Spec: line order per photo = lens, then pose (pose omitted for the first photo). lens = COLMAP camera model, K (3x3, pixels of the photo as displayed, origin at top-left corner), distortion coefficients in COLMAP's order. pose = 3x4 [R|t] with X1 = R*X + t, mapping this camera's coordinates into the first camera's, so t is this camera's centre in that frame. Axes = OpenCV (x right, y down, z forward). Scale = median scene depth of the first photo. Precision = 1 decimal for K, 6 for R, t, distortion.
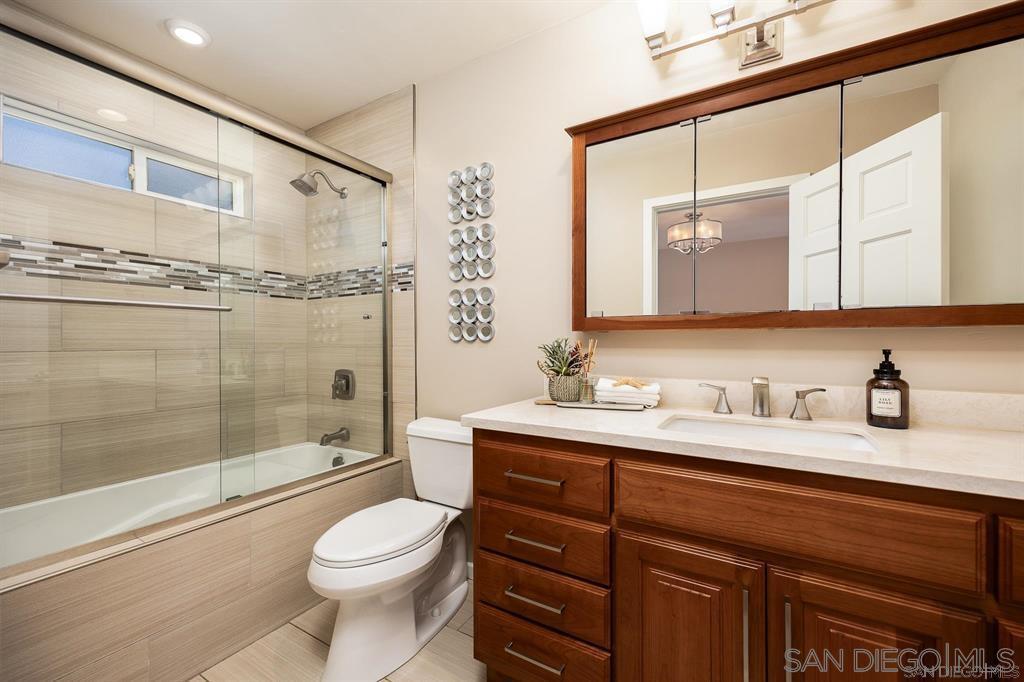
lens RADIAL K [[425.4, 0, 517.8], [0, 425.4, 343.4], [0, 0, 1]] dist [0.000565, -0.000170]
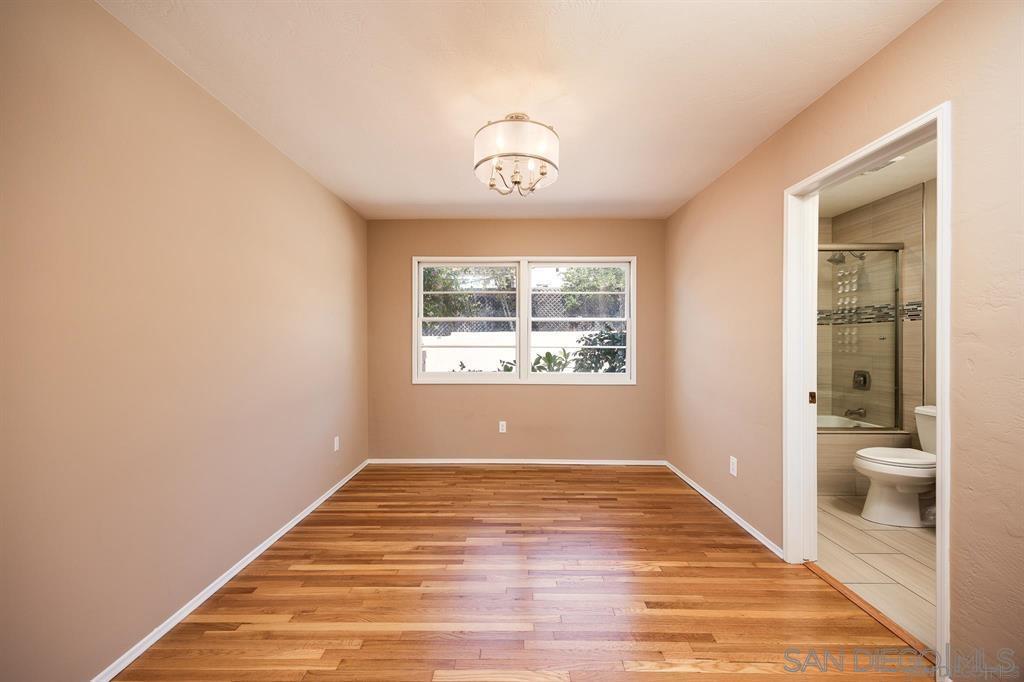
lens RADIAL K [[425.4, 0, 520.6], [0, 425.4, 341.7], [0, 0, 1]] dist [0.000565, -0.000170]
pose [[0.533908, 0.006749, -0.845516, 0.243558], [-0.006664, 0.999971, 0.003774, -0.042547], [0.845516, 0.003620, 0.533937, -0.901612]]
